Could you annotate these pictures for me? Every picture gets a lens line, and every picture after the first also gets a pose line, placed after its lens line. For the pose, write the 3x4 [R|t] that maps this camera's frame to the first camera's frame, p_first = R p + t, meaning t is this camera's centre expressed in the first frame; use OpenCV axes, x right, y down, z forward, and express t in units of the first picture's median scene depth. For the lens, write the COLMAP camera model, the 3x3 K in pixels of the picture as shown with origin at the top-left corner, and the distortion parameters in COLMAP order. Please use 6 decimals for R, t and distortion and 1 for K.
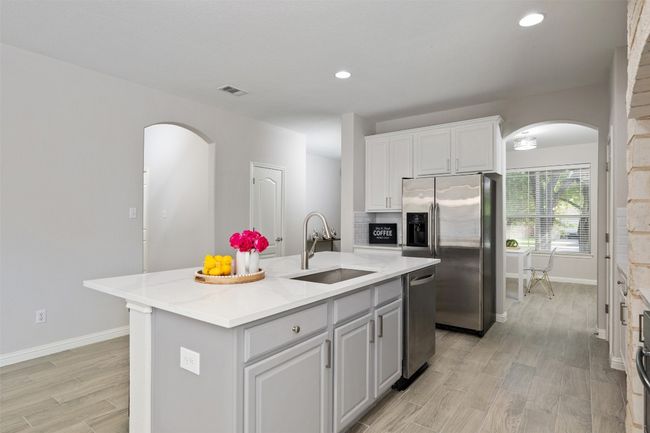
lens RADIAL K [[348.5, 0, 322.8], [0, 348.5, 217.9], [0, 0, 1]] dist [-0.006849, -0.000098]
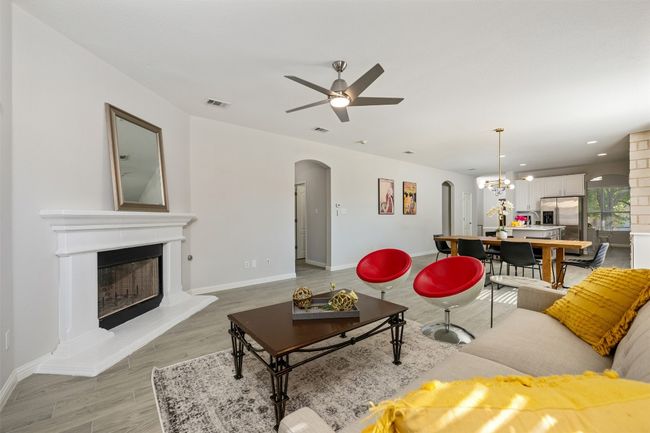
lens RADIAL K [[271.0, 0, 320.1], [0, 271.0, 217.6], [0, 0, 1]] dist [0.000406, -0.000738]
pose [[0.969869, -0.007026, -0.243527, -0.872452], [0.009147, 0.999929, 0.007579, 0.004222], [0.243457, -0.009578, 0.969864, -1.359030]]
